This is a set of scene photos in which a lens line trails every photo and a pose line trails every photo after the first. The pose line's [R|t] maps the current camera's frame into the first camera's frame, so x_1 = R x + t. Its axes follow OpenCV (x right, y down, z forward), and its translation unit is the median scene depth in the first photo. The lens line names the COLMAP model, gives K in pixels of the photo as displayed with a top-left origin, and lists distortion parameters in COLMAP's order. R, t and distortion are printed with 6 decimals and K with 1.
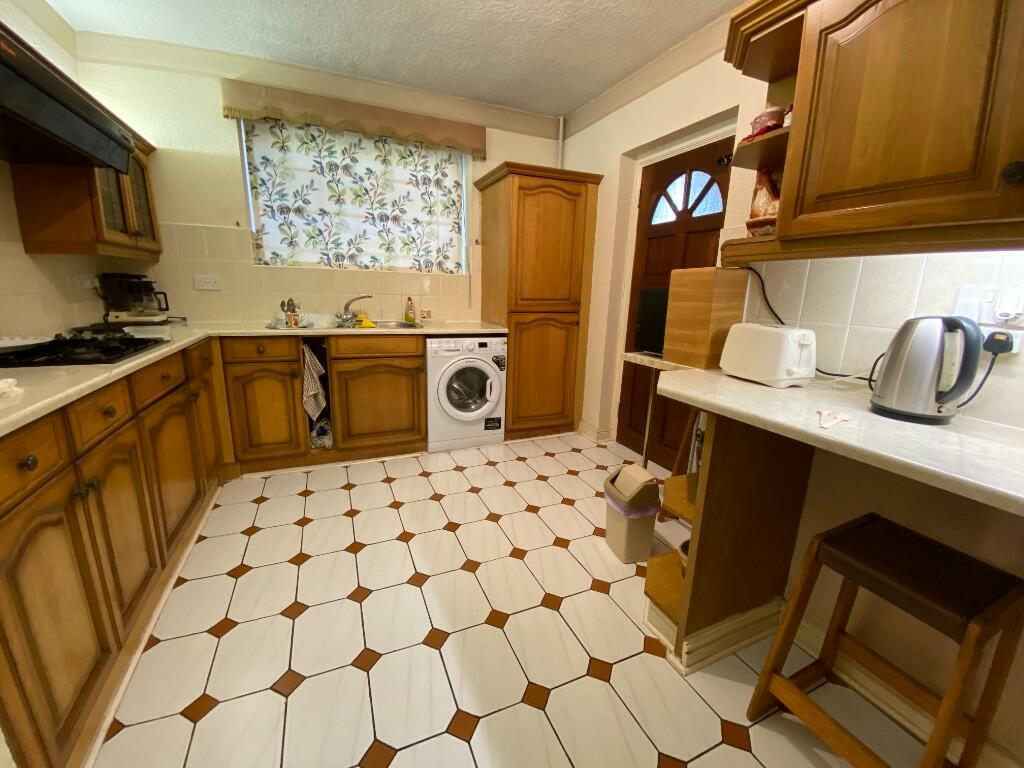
lens RADIAL K [[409.2, 0, 509.2], [0, 409.2, 384.8], [0, 0, 1]] dist [0.025744, -0.035091]
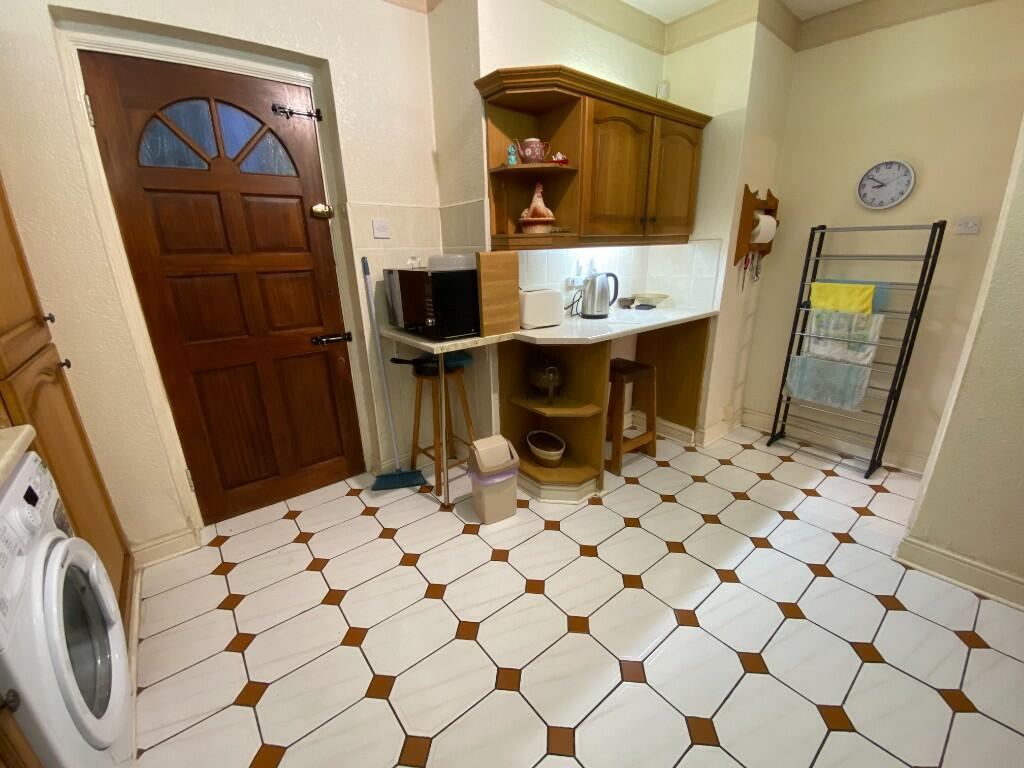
lens RADIAL K [[417.0, 0, 497.8], [0, 417.0, 381.8], [0, 0, 1]] dist [0.021122, -0.020896]
pose [[-0.254903, -0.316301, 0.913772, -0.421155], [0.235648, 0.896178, 0.375946, -0.220941], [-0.937814, 0.311158, -0.153903, 0.718730]]
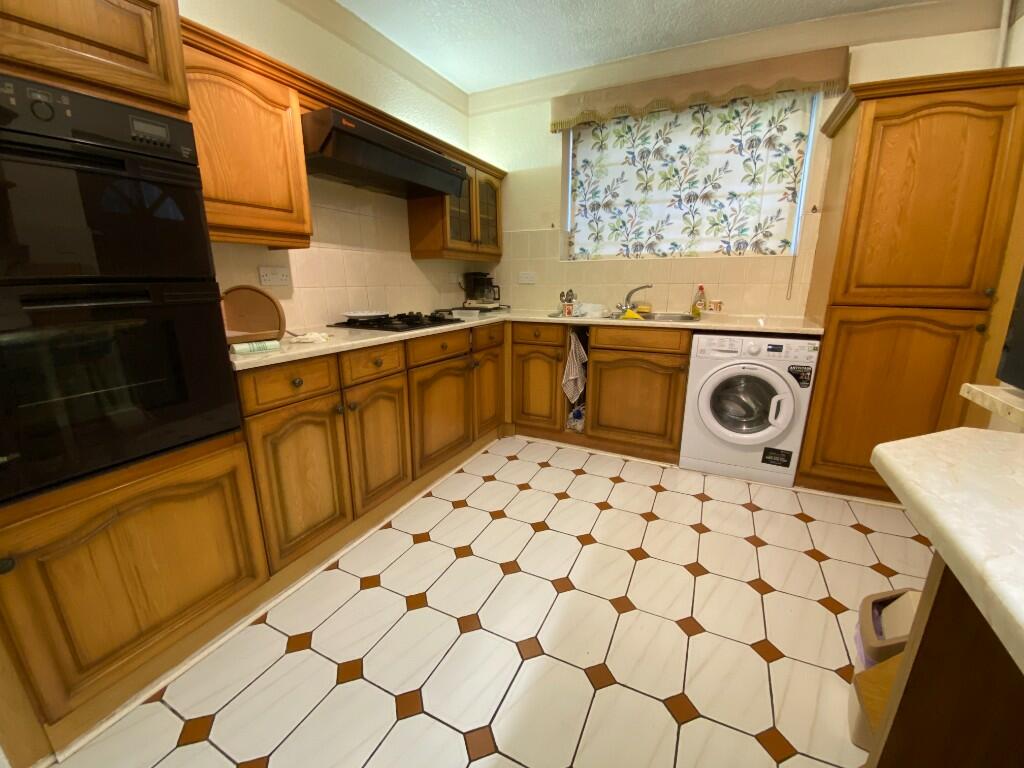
lens RADIAL K [[409.2, 0, 509.2], [0, 409.2, 384.8], [0, 0, 1]] dist [0.025744, -0.035091]
pose [[0.639281, 0.161172, -0.751893, 0.202391], [-0.151846, 0.984994, 0.082034, -0.021757], [0.753832, 0.061729, 0.654162, 0.160923]]
